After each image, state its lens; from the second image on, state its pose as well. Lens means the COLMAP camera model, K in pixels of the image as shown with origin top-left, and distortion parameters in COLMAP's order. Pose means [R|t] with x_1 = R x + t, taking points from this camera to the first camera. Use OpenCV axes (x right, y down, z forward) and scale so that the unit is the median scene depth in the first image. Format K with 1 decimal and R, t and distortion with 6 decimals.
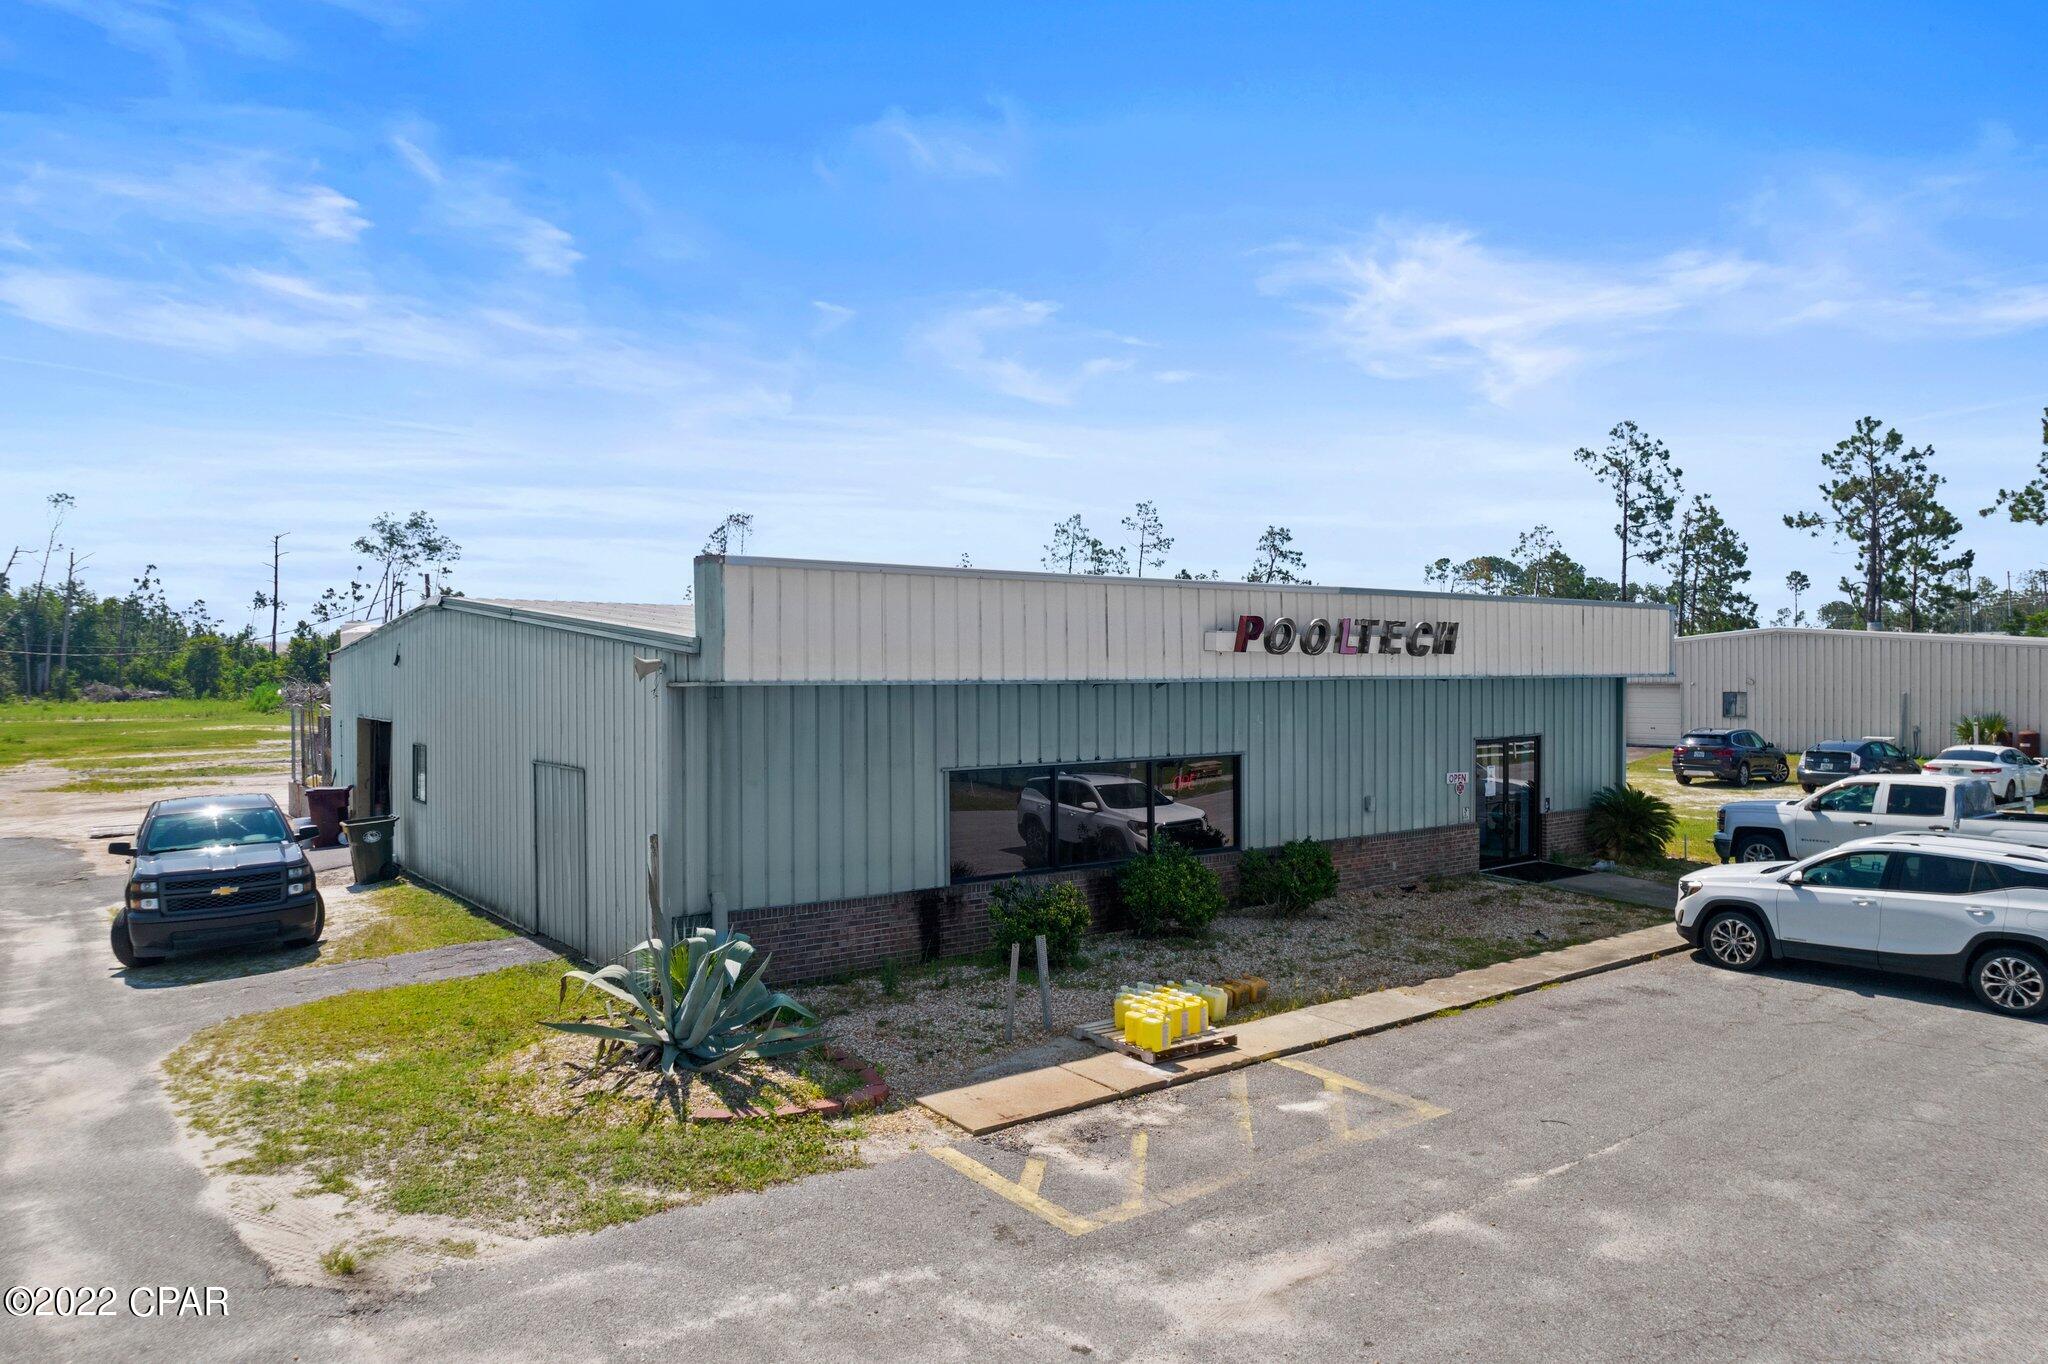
lens RADIAL K [[1361.0, 0, 1024.0], [0, 1361.0, 682.0], [0, 0, 1]] dist [-0.084589, 0.077047]
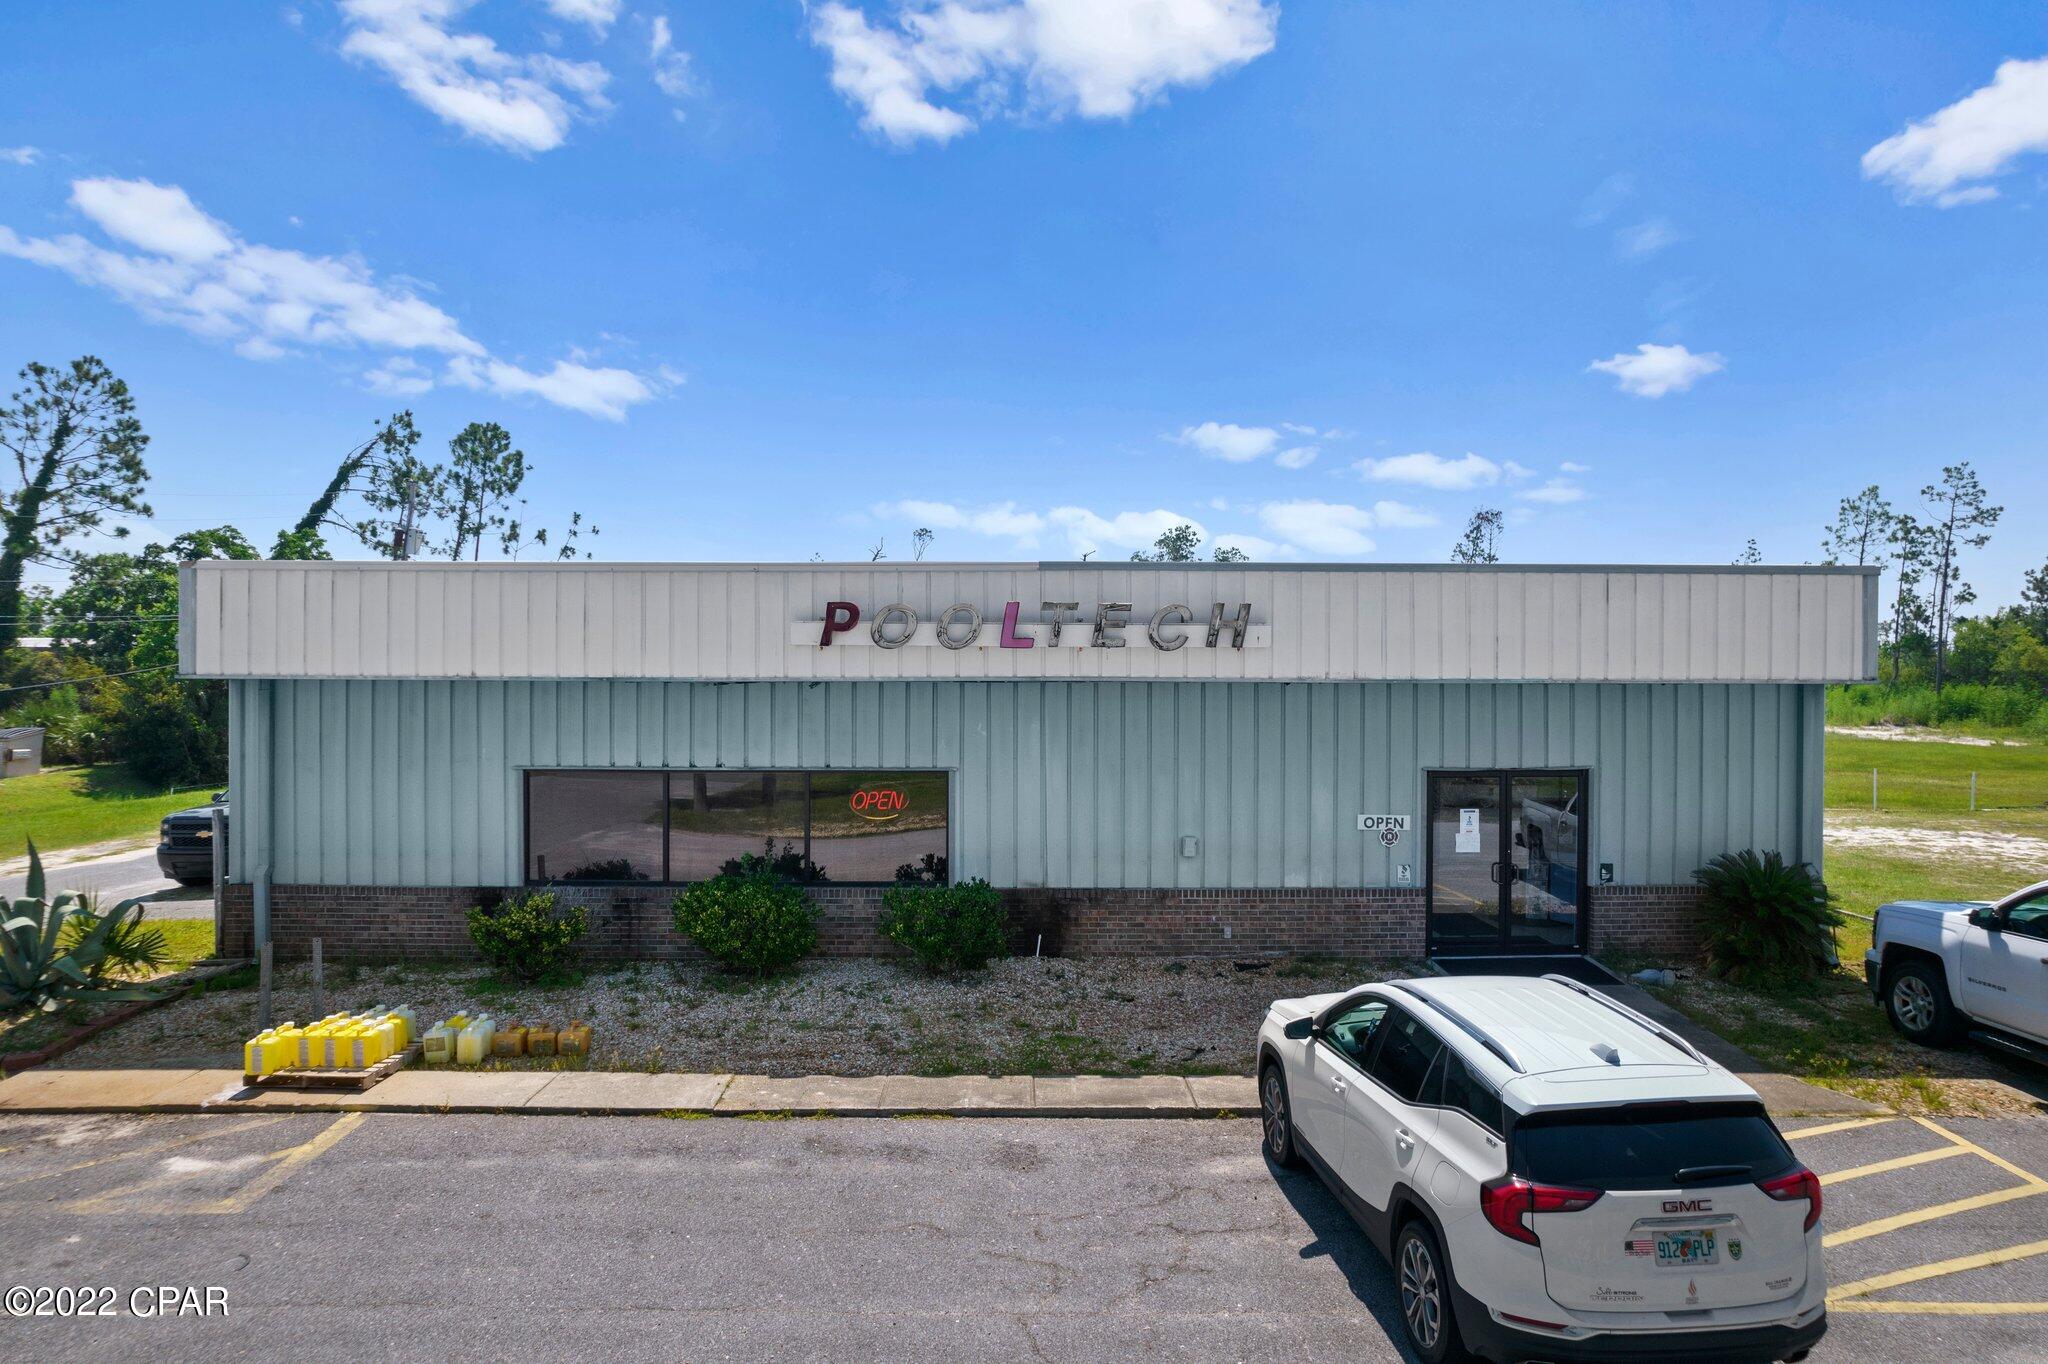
lens RADIAL K [[1329.2, 0, 1024.0], [0, 1329.2, 682.0], [0, 0, 1]] dist [-0.074209, 0.064103]
pose [[0.805174, 0.009522, -0.592962, 0.893672], [-0.010331, 0.999945, 0.002030, -0.003147], [0.592949, 0.004492, 0.805228, 0.503608]]
